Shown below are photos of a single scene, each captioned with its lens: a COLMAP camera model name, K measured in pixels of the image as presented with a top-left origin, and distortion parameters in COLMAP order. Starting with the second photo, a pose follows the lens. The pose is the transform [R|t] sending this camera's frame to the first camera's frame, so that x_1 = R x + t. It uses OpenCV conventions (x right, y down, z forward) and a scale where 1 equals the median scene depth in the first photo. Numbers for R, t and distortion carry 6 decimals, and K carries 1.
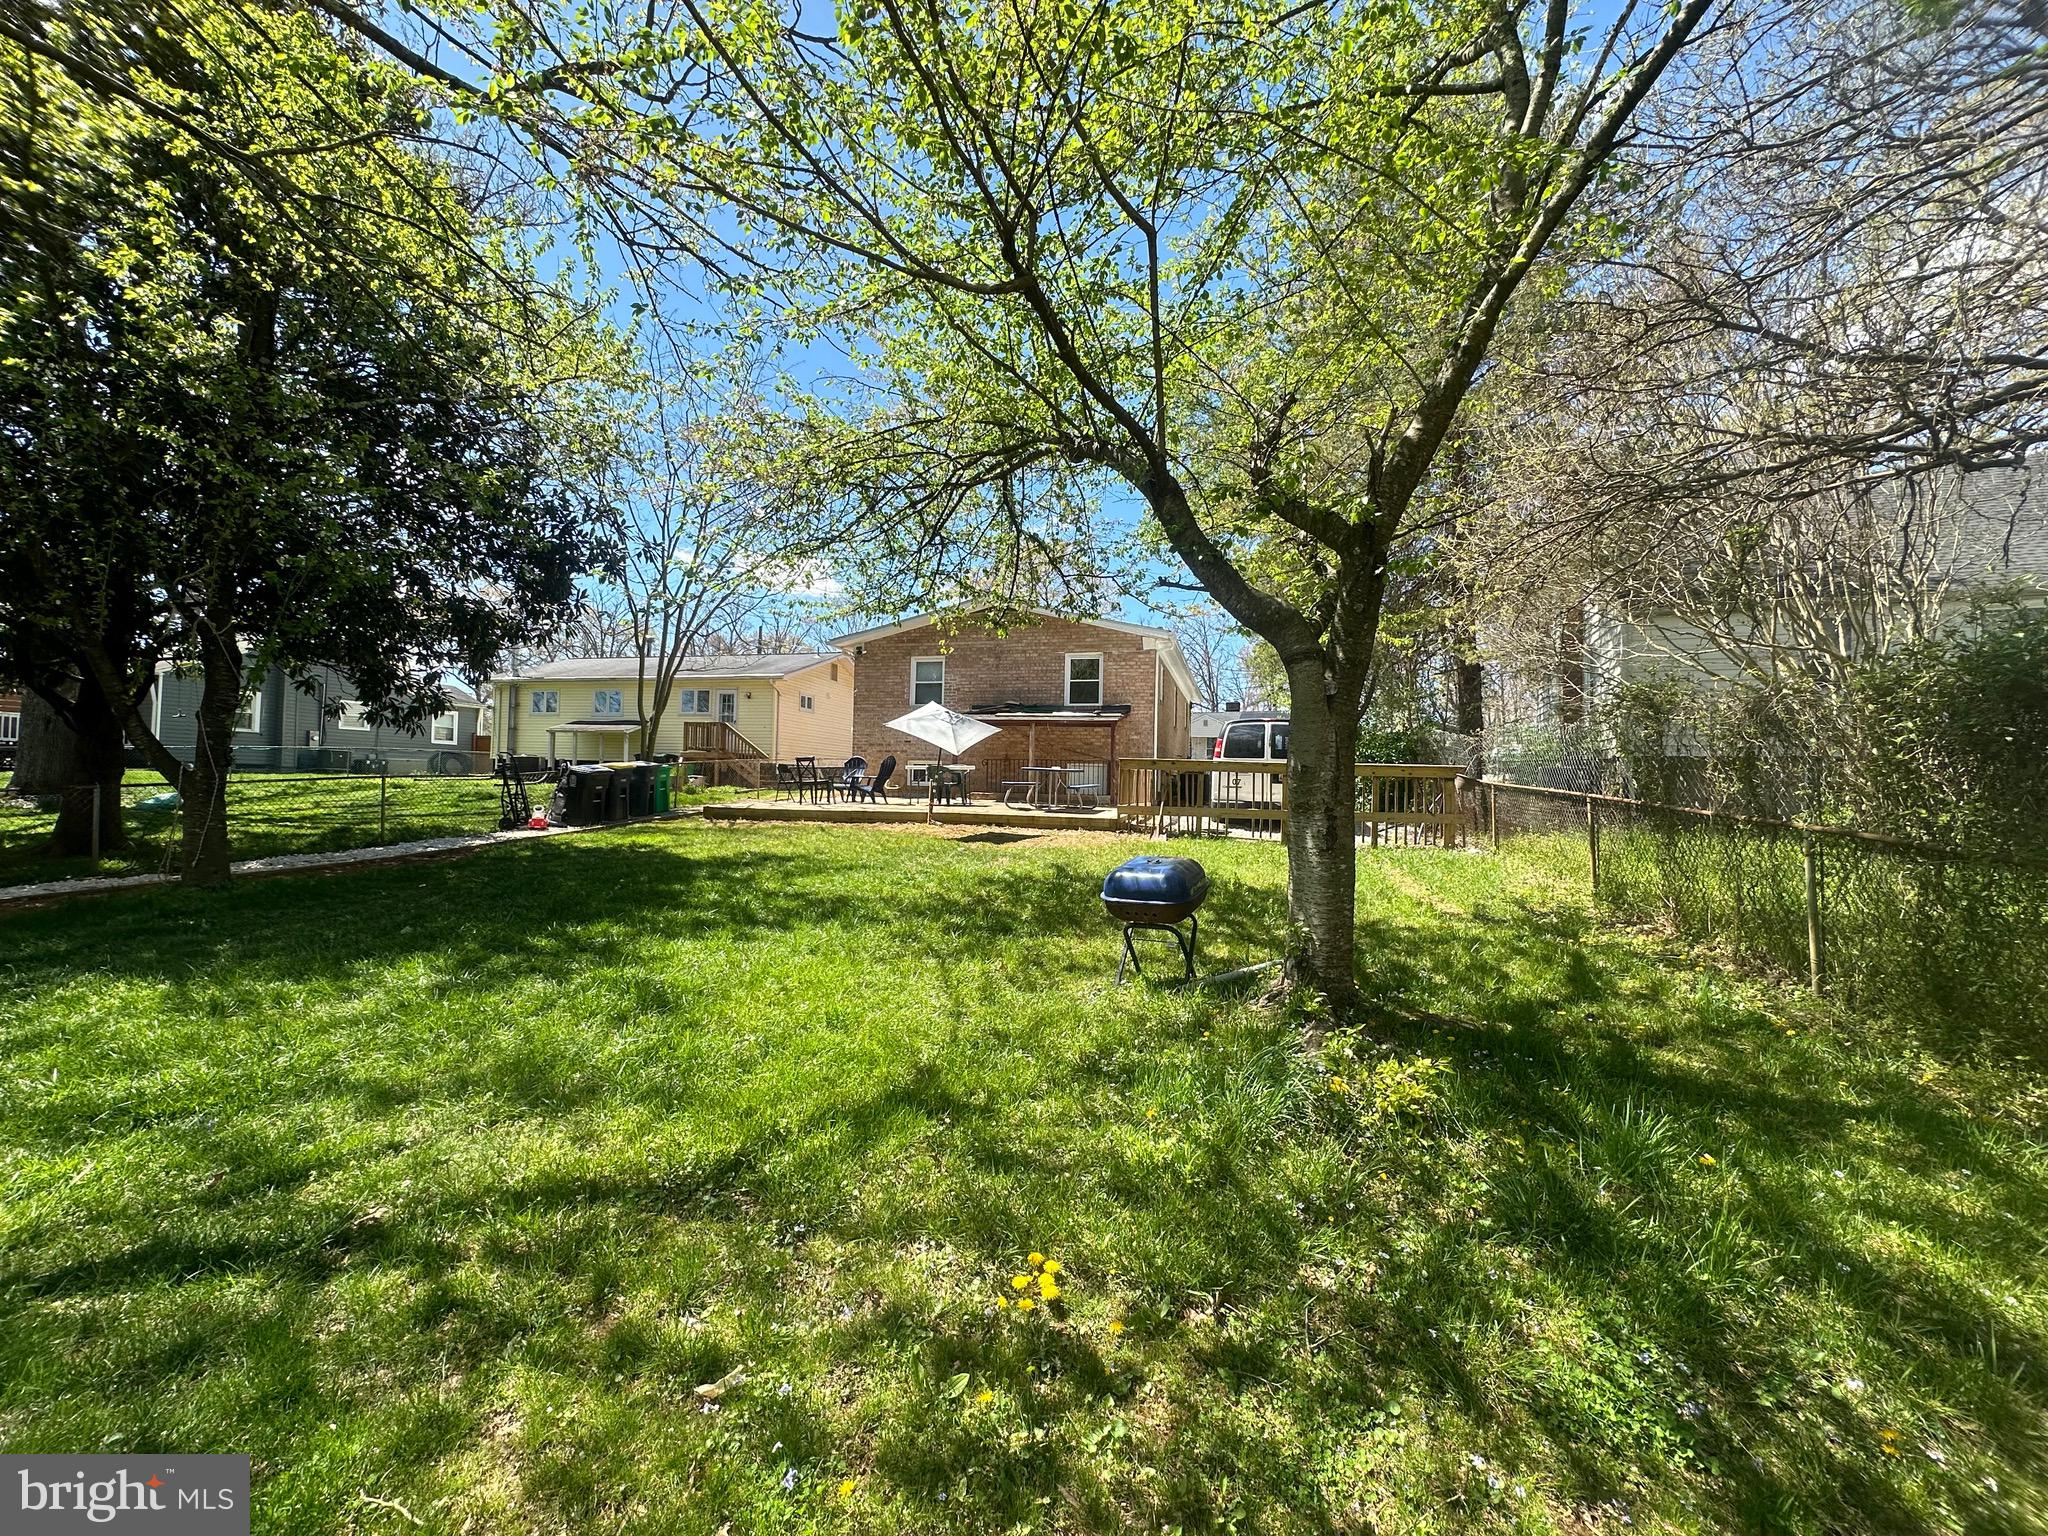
lens RADIAL K [[817.1, 0, 1024.0], [0, 817.1, 768.0], [0, 0, 1]] dist [-0.002297, -0.000361]
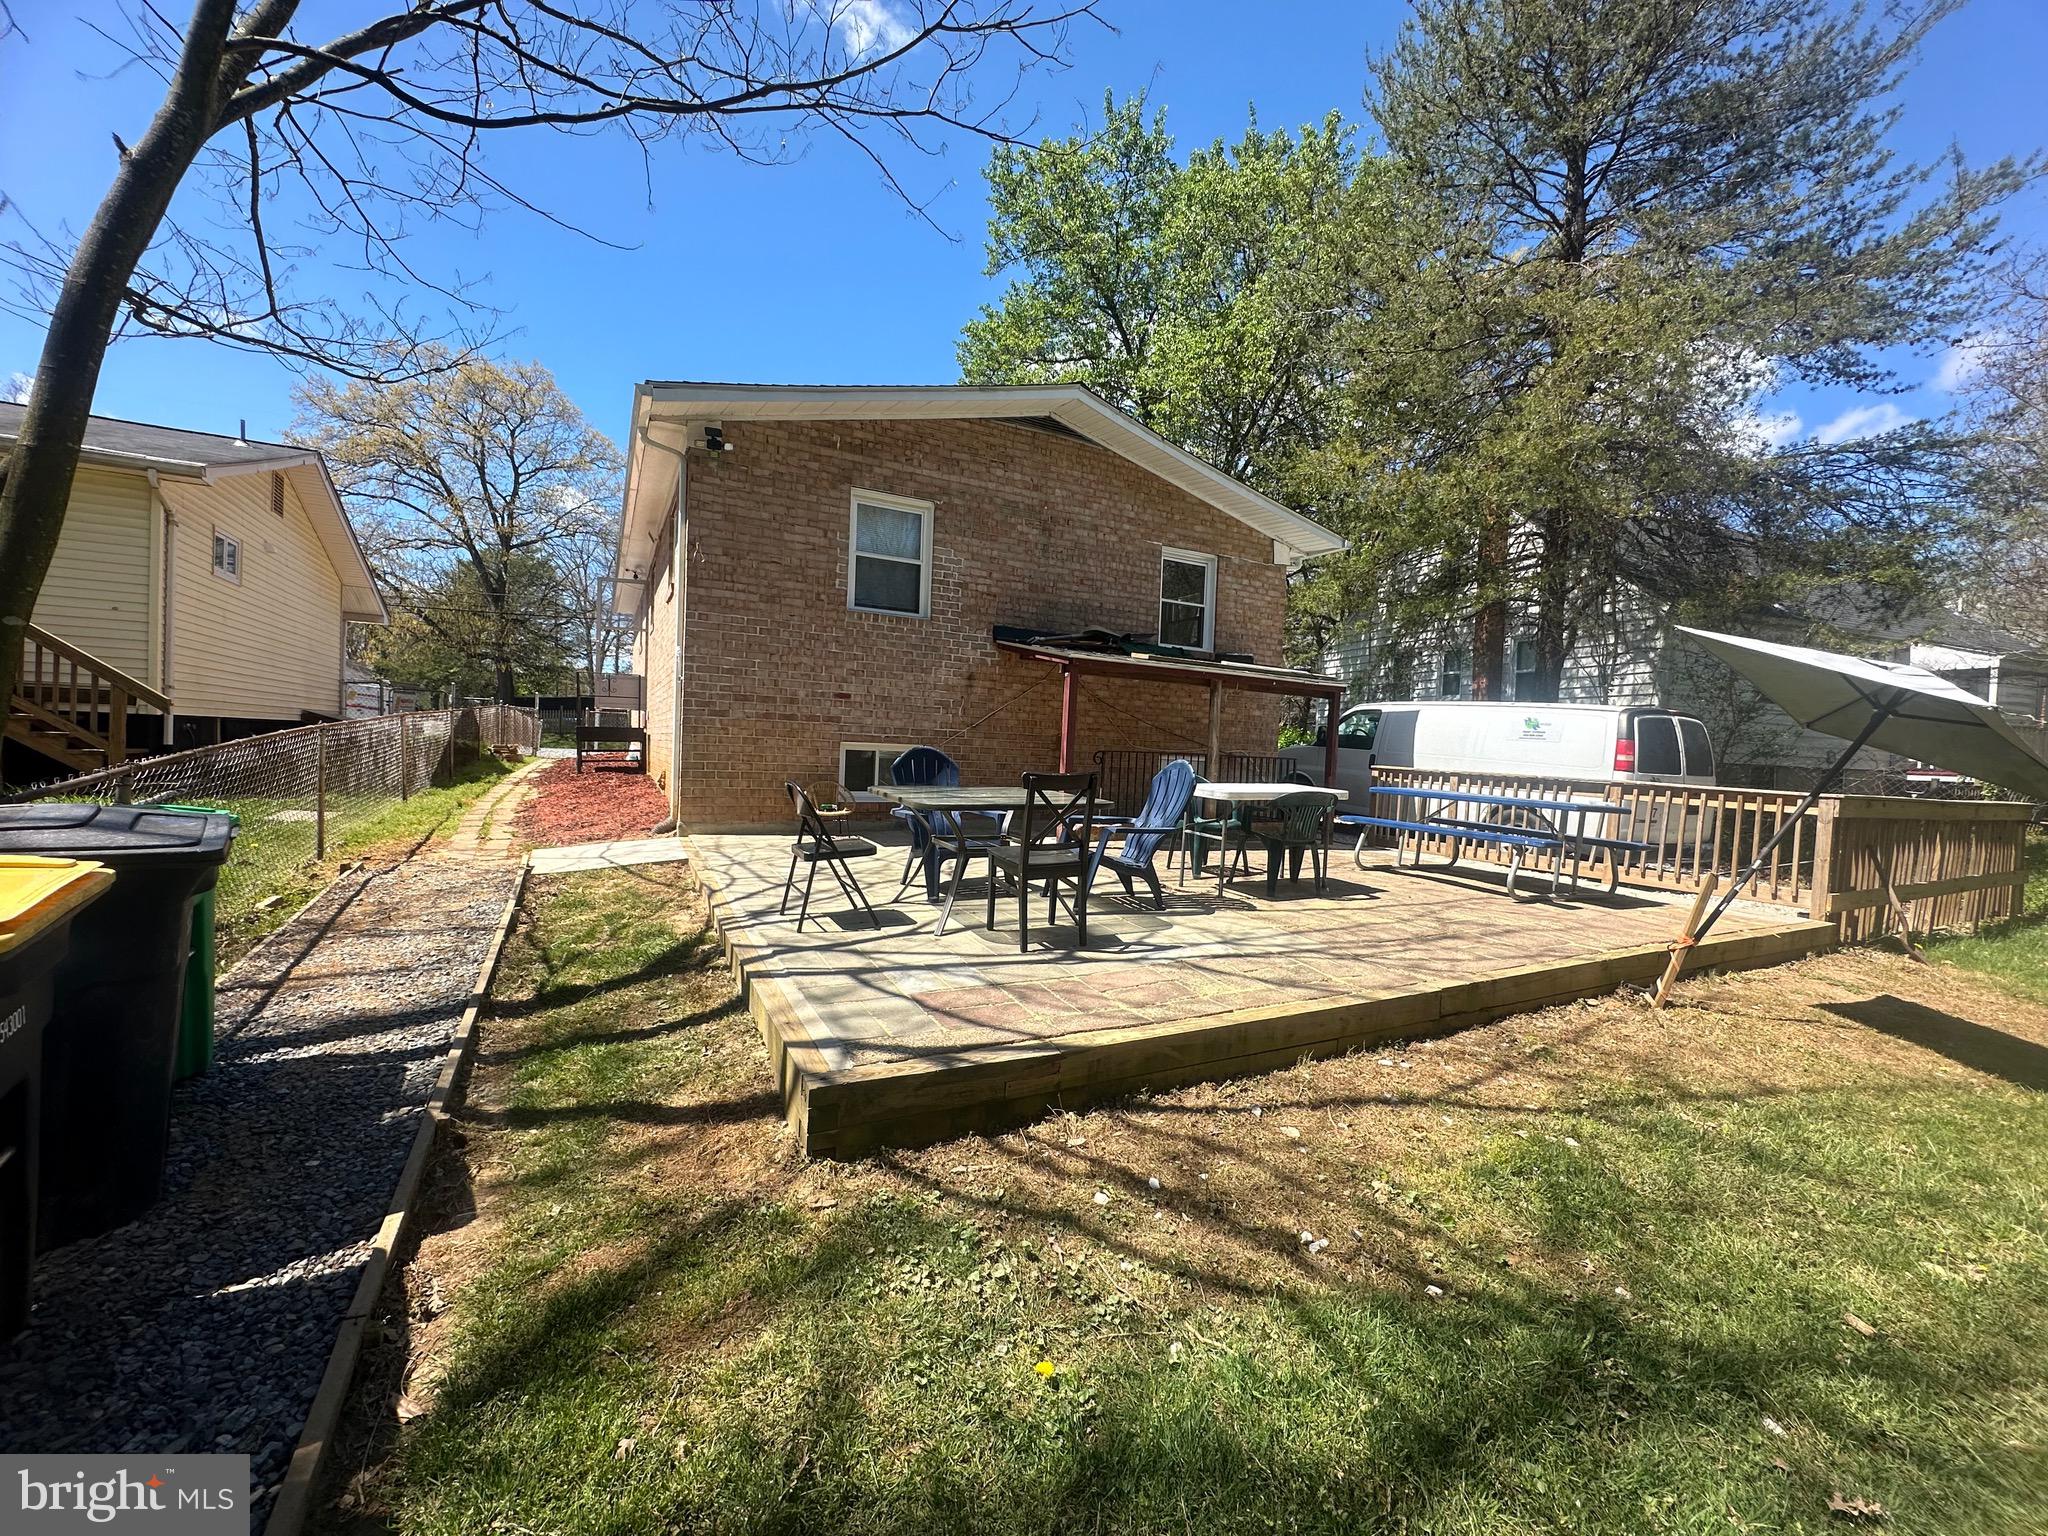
lens RADIAL K [[817.1, 0, 1024.0], [0, 817.1, 768.0], [0, 0, 1]] dist [-0.002297, -0.000361]
pose [[0.736356, -0.006992, 0.676558, -0.372161], [-0.040108, 0.997737, 0.053964, -0.023139], [-0.675404, -0.066872, 0.734410, 0.669467]]
